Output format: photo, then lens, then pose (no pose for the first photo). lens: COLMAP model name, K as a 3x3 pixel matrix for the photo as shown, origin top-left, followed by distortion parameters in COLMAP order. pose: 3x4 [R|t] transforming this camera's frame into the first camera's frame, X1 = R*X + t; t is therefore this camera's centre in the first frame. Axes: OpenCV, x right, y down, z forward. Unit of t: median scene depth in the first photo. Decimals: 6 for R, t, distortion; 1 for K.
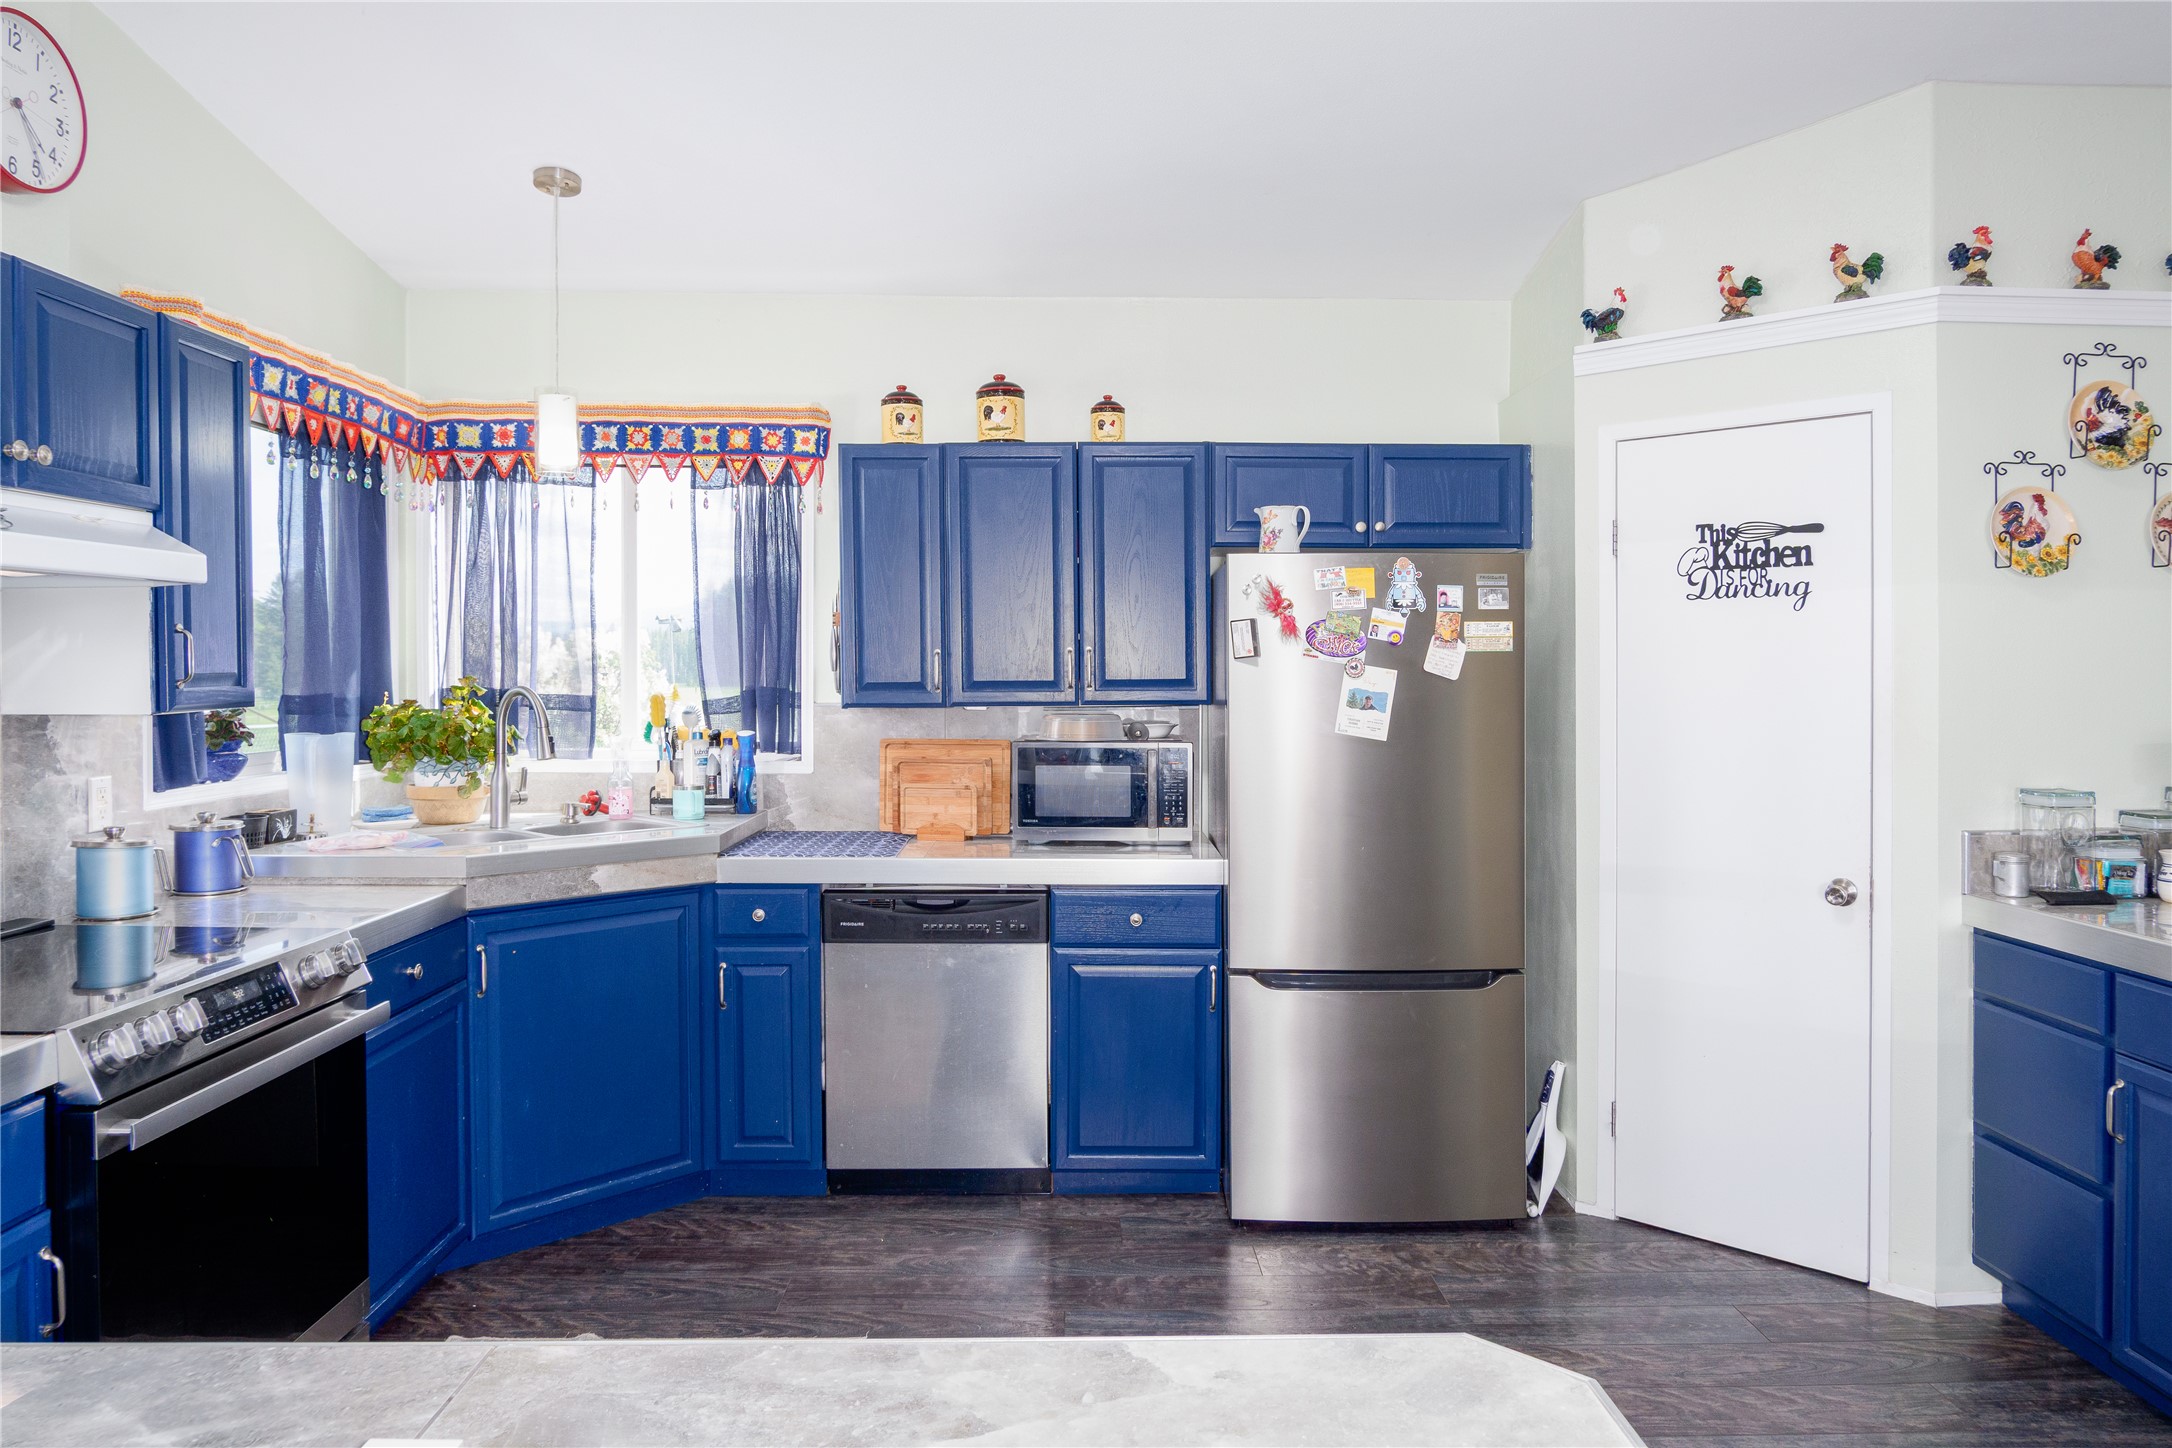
lens RADIAL K [[1431.6, 0, 1088.4], [0, 1431.6, 676.0], [0, 0, 1]] dist [-0.018373, 0.002147]
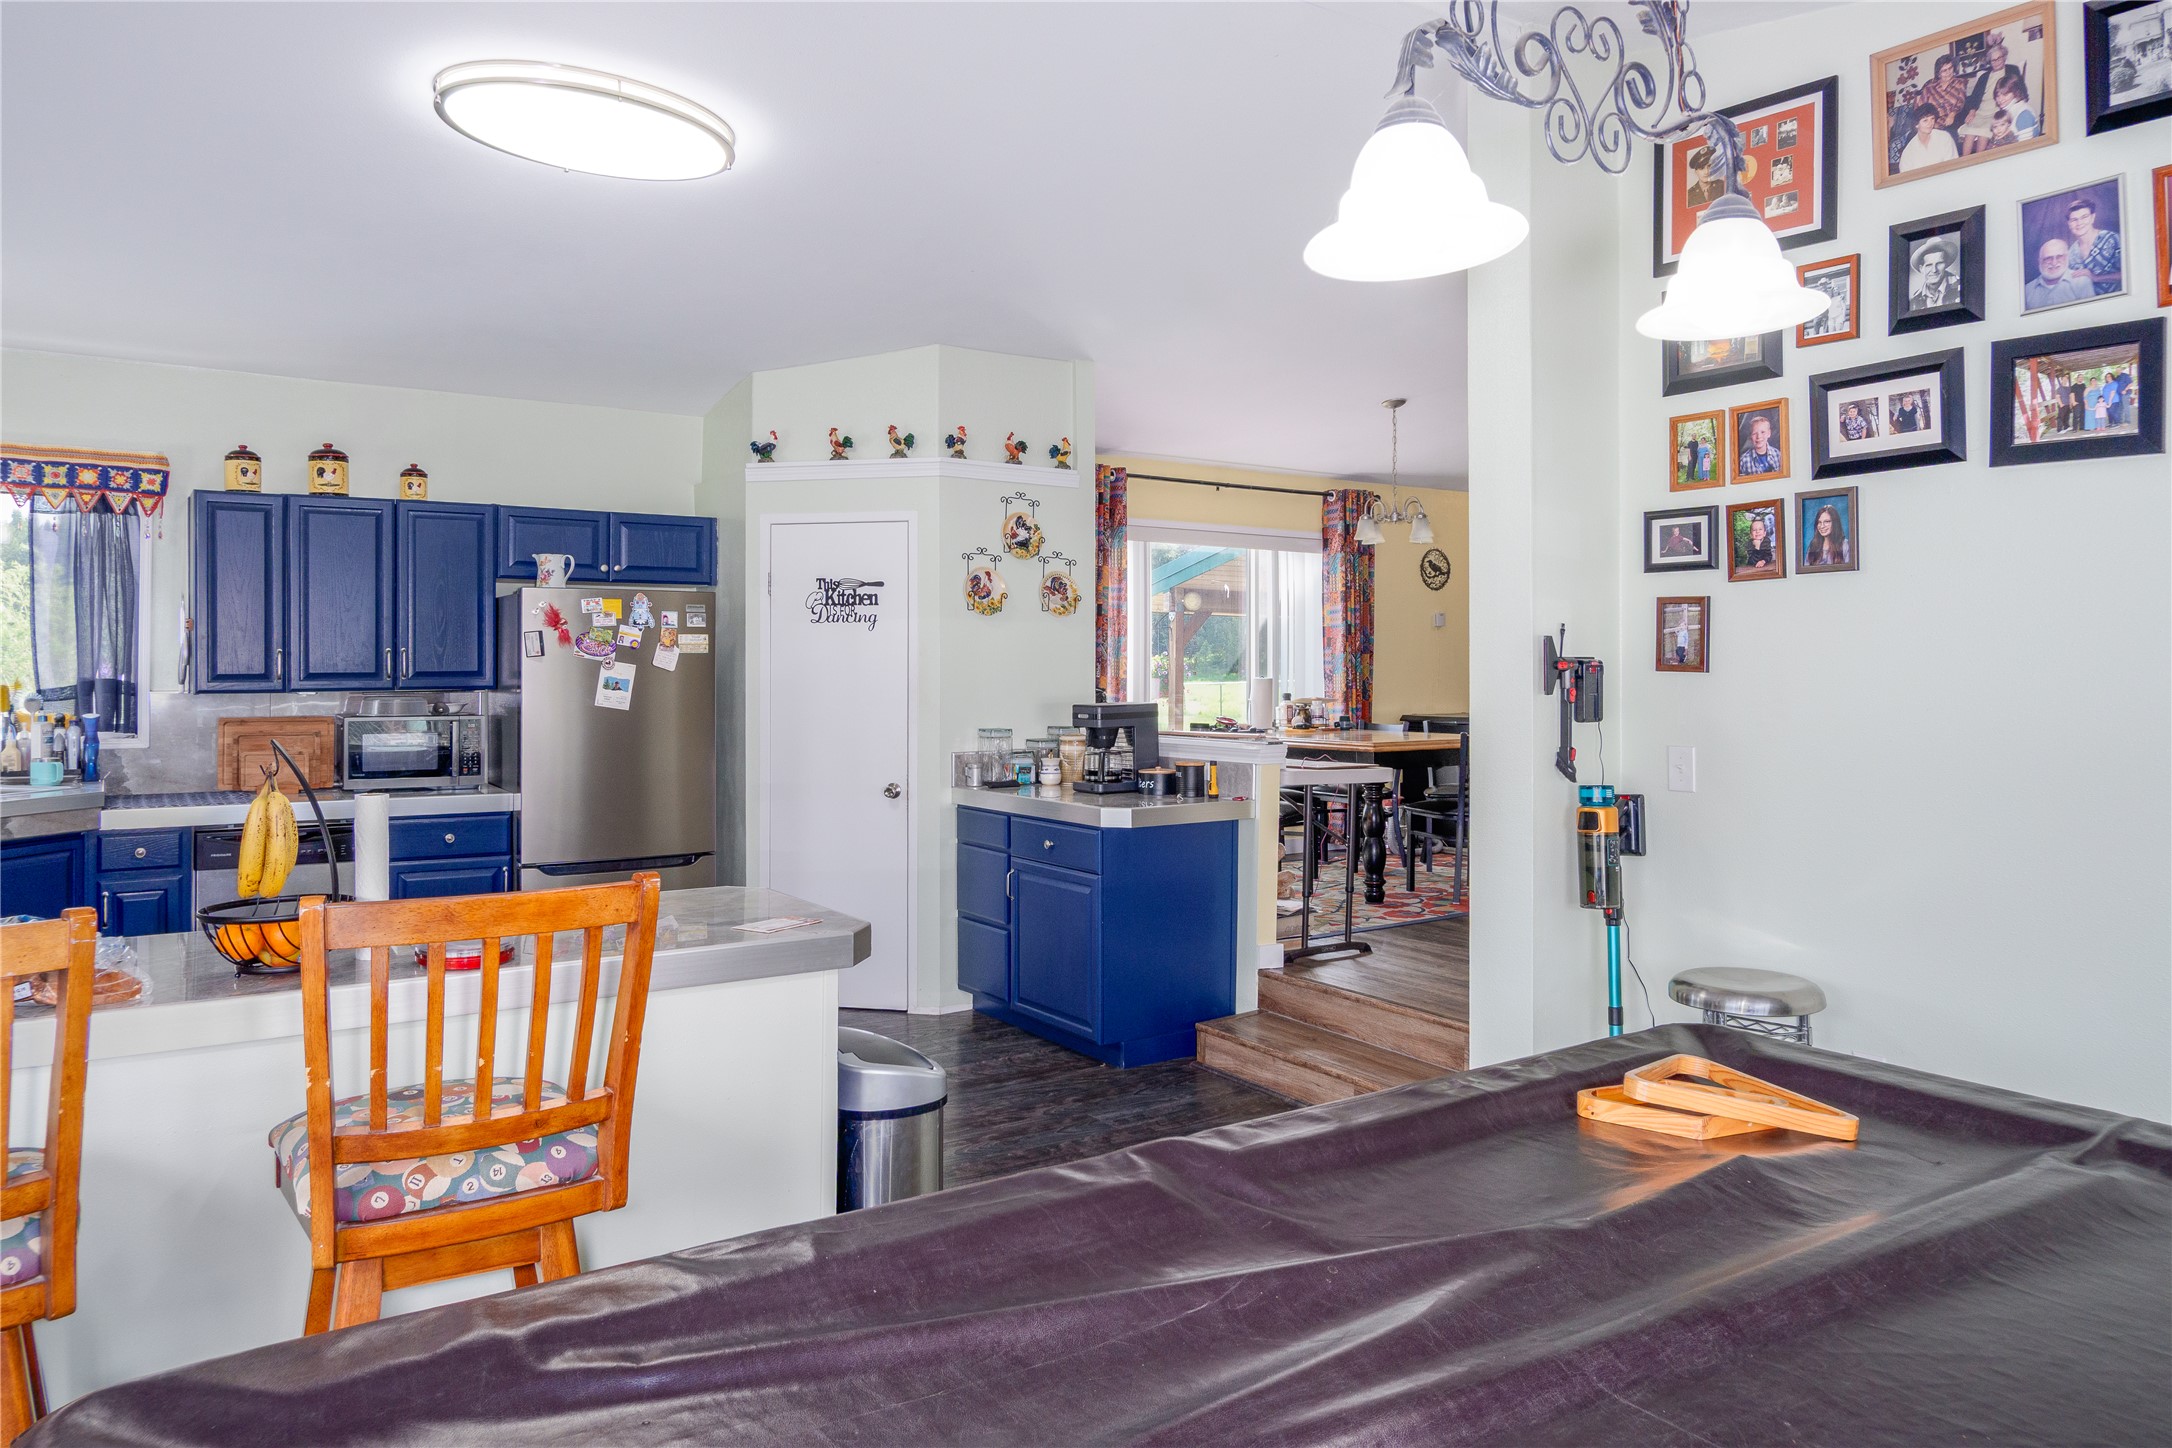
lens RADIAL K [[1449.7, 0, 1083.5], [0, 1449.7, 638.4], [0, 0, 1]] dist [-0.012656, -0.000532]
pose [[0.841195, 0.010120, 0.540637, -0.223007], [0.001781, 0.999768, -0.021486, 0.001791], [-0.540729, 0.019037, 0.840981, -0.582733]]
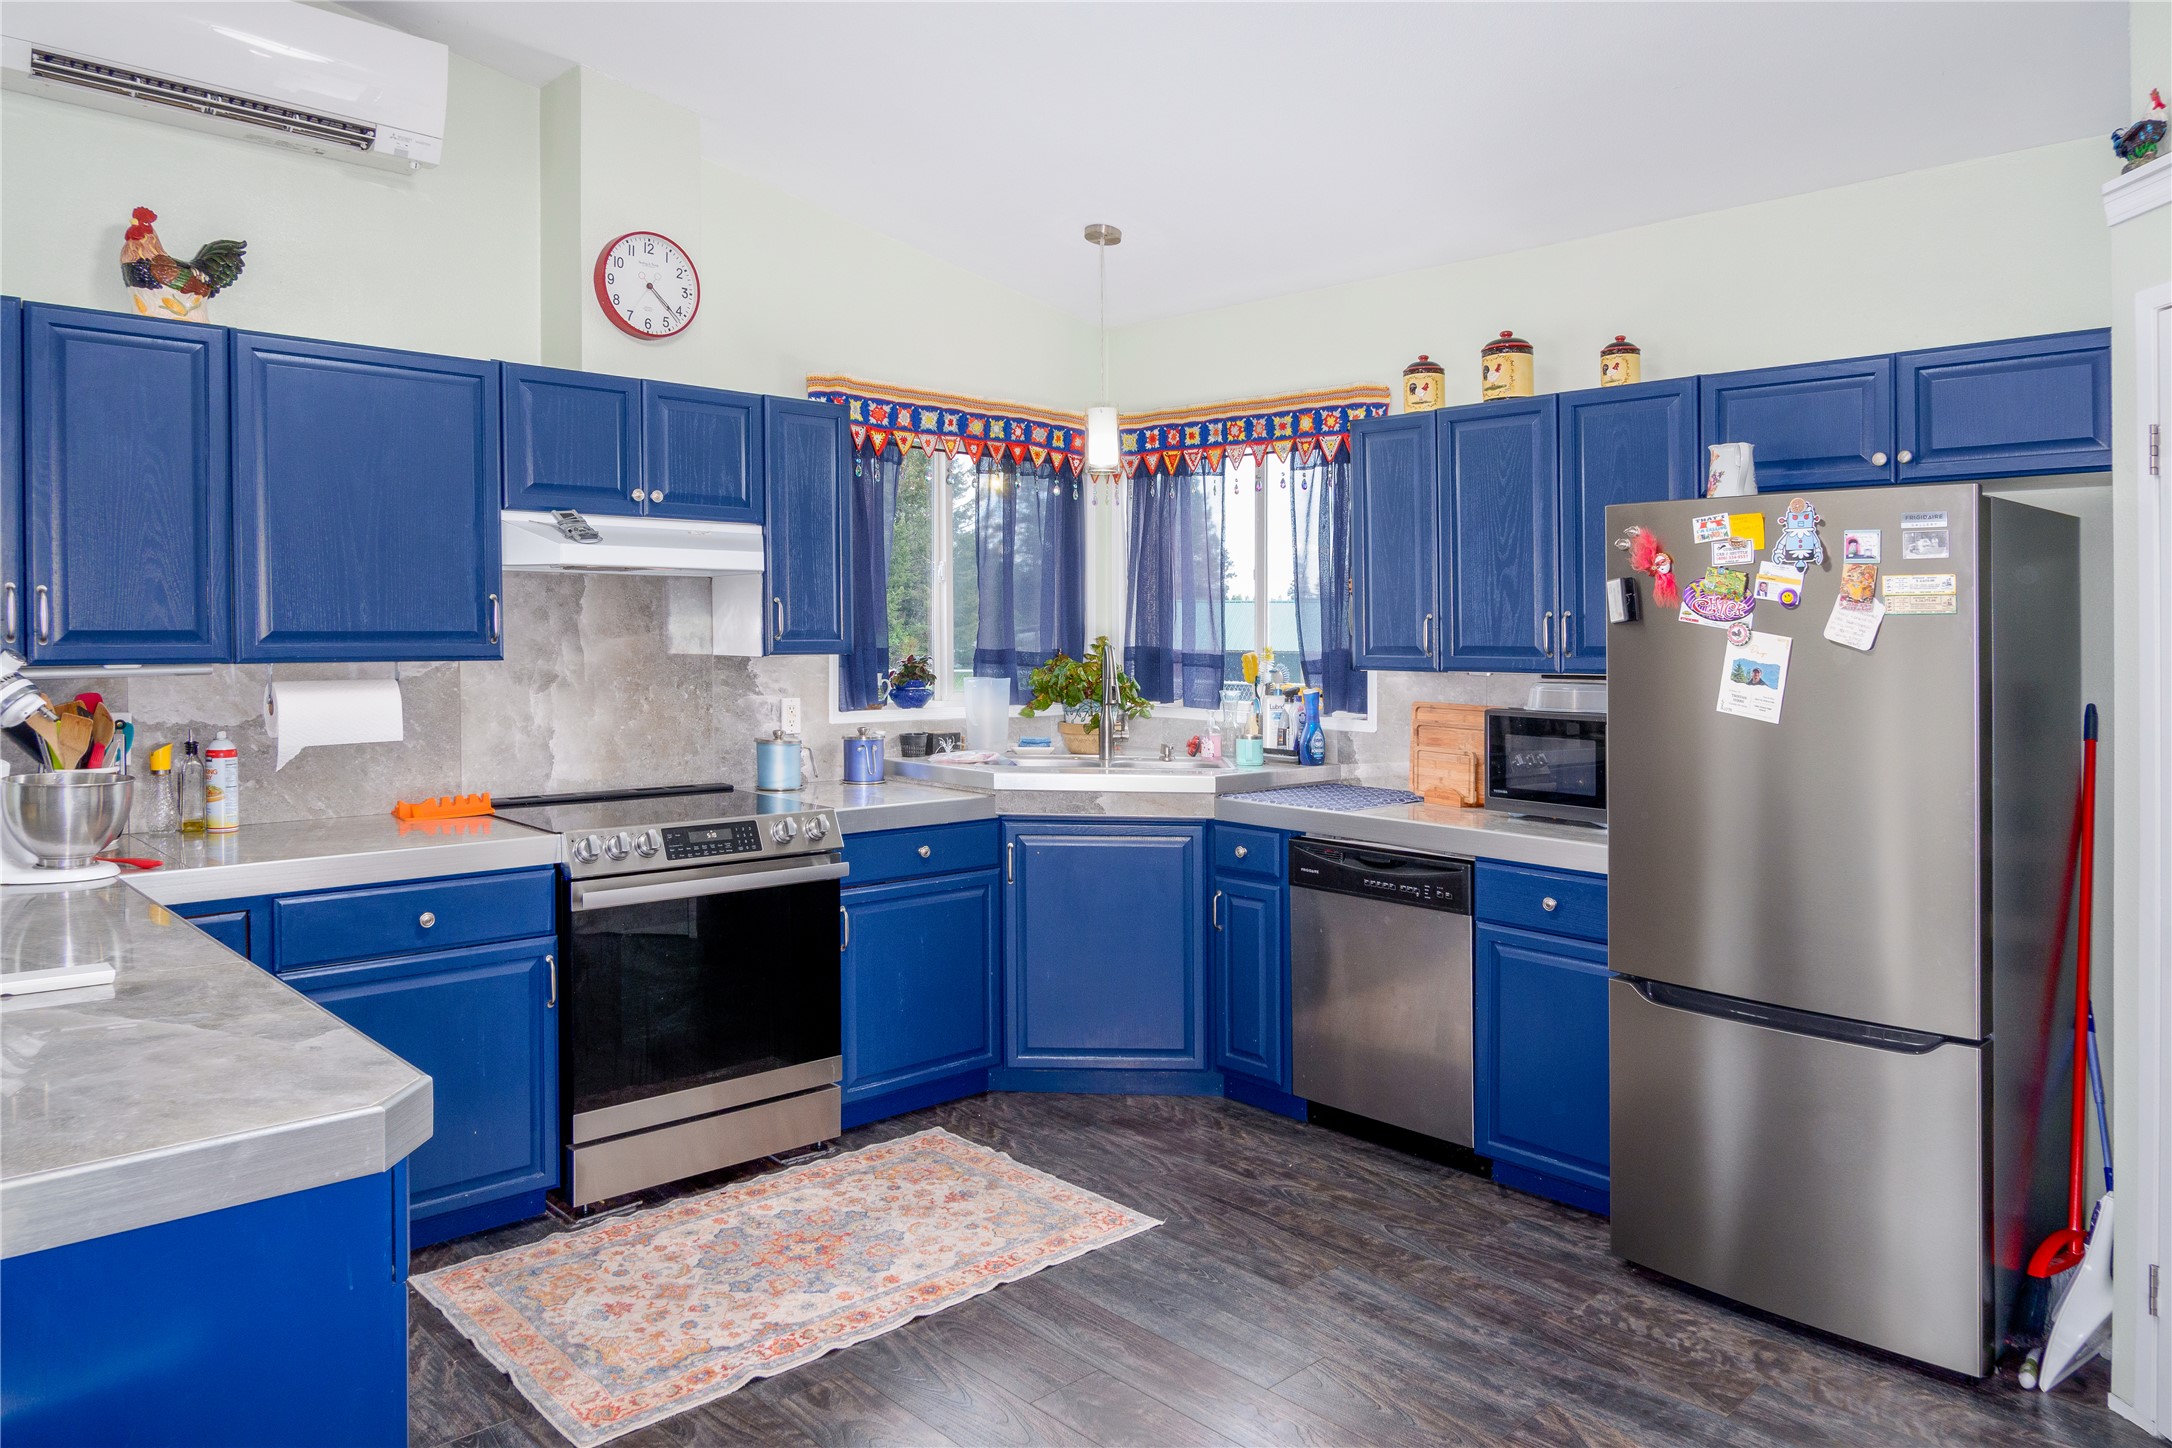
lens RADIAL K [[1449.7, 0, 1083.5], [0, 1449.7, 638.4], [0, 0, 1]] dist [-0.012656, -0.000532]
pose [[0.674531, 0.009407, -0.738186, 0.535564], [-0.013543, 0.999908, 0.000367, 0.001596], [0.738122, 0.009750, 0.674597, 0.145993]]
